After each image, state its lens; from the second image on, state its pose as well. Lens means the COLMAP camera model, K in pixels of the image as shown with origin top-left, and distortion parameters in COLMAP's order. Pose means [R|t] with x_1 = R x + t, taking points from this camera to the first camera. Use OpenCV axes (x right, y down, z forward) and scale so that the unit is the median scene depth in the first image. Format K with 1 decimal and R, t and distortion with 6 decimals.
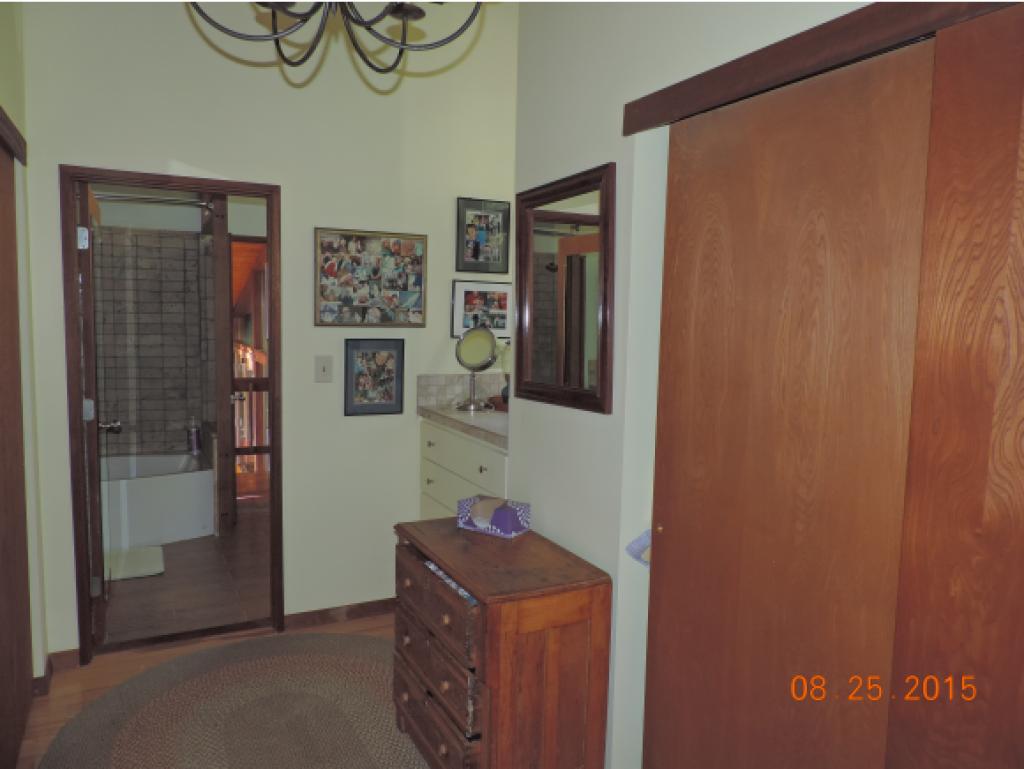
lens RADIAL K [[731.5, 0, 508.1], [0, 731.5, 386.0], [0, 0, 1]] dist [-0.011538, -0.004455]
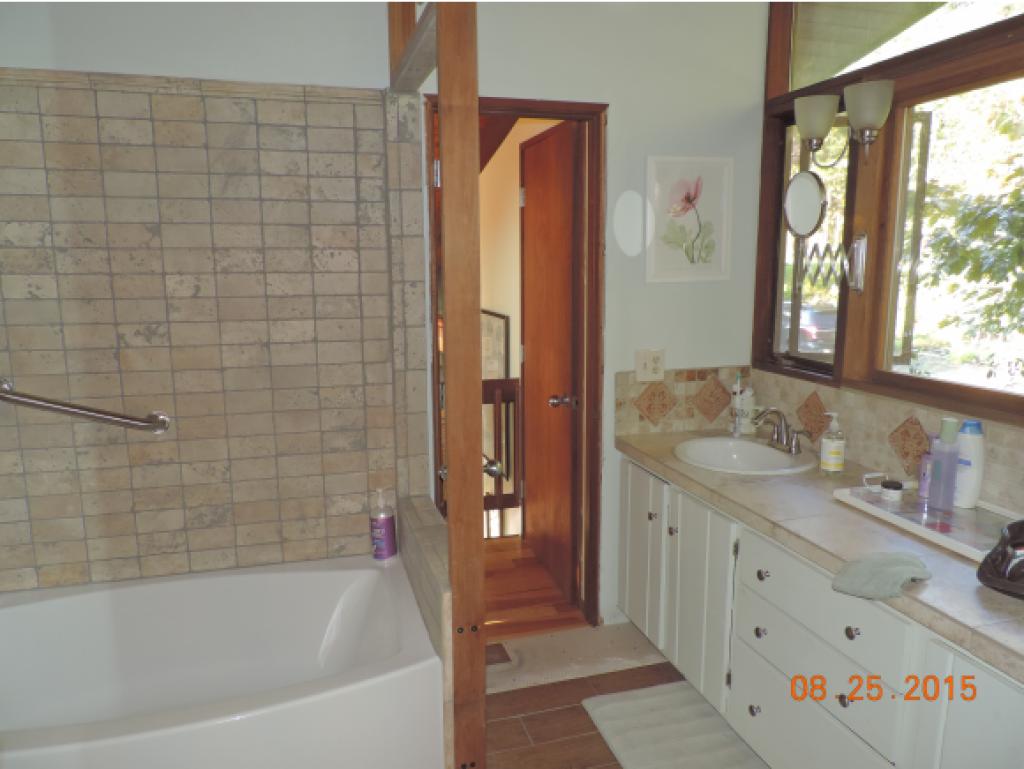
lens RADIAL K [[731.5, 0, 513.9], [0, 731.5, 381.7], [0, 0, 1]] dist [-0.011538, -0.004455]
pose [[0.984389, 0.005797, -0.175909, -0.263539], [0.007685, 0.997089, 0.075862, -0.063891], [0.175836, -0.076030, 0.981479, 0.553953]]
